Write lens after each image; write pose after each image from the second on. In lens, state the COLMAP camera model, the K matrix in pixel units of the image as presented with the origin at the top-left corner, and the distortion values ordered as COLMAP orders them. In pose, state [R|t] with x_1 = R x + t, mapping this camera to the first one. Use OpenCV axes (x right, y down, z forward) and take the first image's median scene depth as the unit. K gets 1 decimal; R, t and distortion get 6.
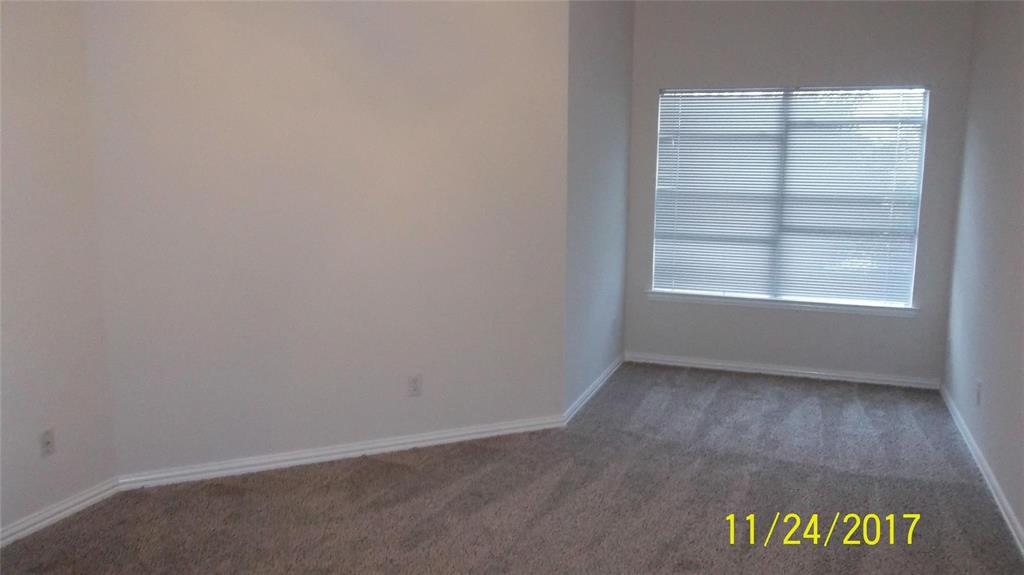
lens RADIAL K [[841.9, 0, 512.9], [0, 841.9, 282.4], [0, 0, 1]] dist [-0.011776, 0.011307]
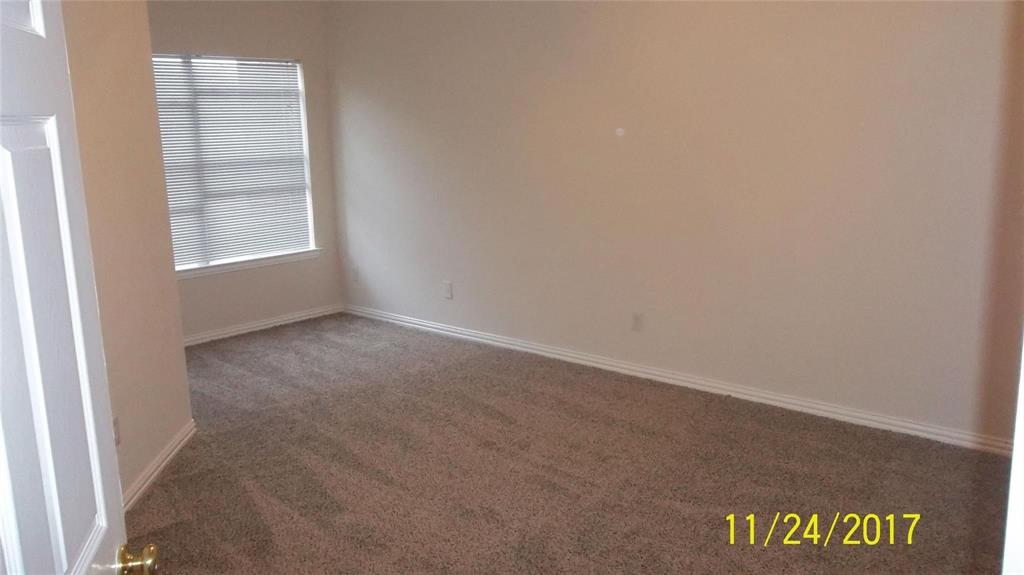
lens RADIAL K [[841.9, 0, 510.3], [0, 841.9, 294.3], [0, 0, 1]] dist [-0.011776, 0.011307]
pose [[0.381171, -0.208932, 0.900587, -0.529461], [0.164026, 0.973958, 0.156530, -0.050939], [-0.909838, 0.088055, 0.405514, 0.288941]]
